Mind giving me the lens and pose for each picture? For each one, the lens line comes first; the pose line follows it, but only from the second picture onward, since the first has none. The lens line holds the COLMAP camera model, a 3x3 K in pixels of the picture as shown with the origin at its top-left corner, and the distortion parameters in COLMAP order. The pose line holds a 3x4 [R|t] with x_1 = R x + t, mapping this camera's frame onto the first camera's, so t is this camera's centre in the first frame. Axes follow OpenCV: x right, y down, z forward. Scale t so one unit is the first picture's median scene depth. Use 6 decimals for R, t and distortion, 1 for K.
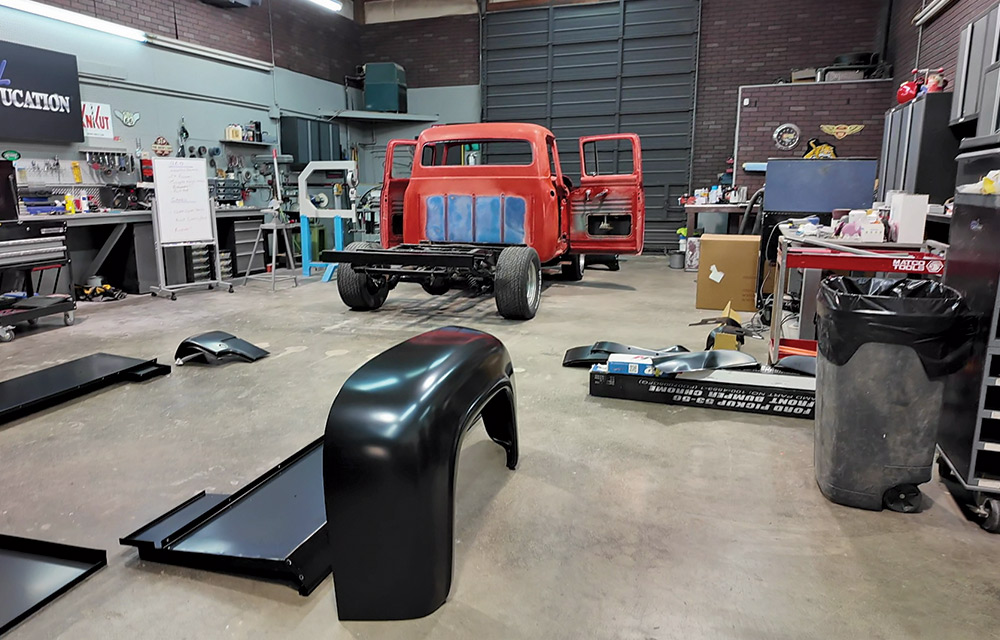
lens RADIAL K [[699.1, 0, 458.0], [0, 699.1, 321.0], [0, 0, 1]] dist [0.096310, -0.000181]
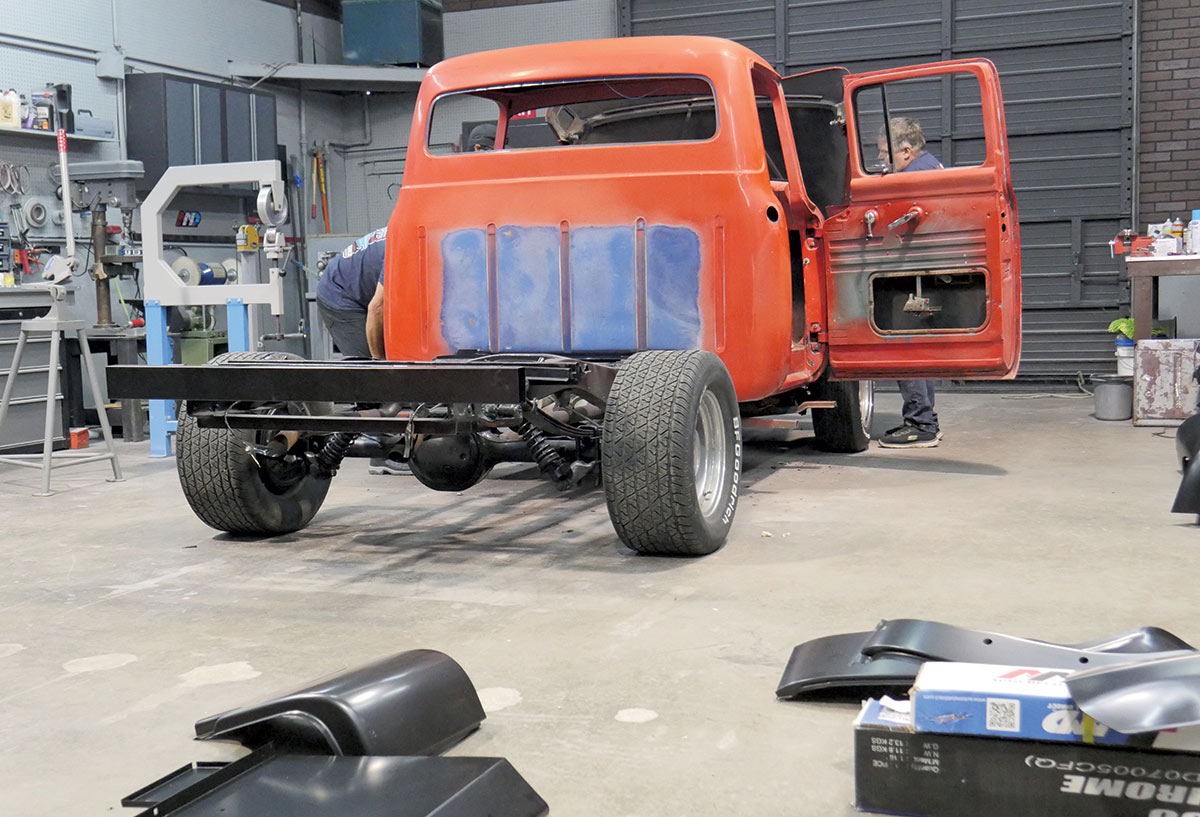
lens RADIAL K [[1560.6, 0, 600.0], [0, 1560.6, 408.5], [0, 0, 1]] dist [-0.016786, 0.399624]
pose [[0.999814, -0.016001, -0.010803, 0.048593], [0.014803, 0.994559, -0.103120, 0.003714], [0.012395, 0.102941, 0.994610, 0.181616]]
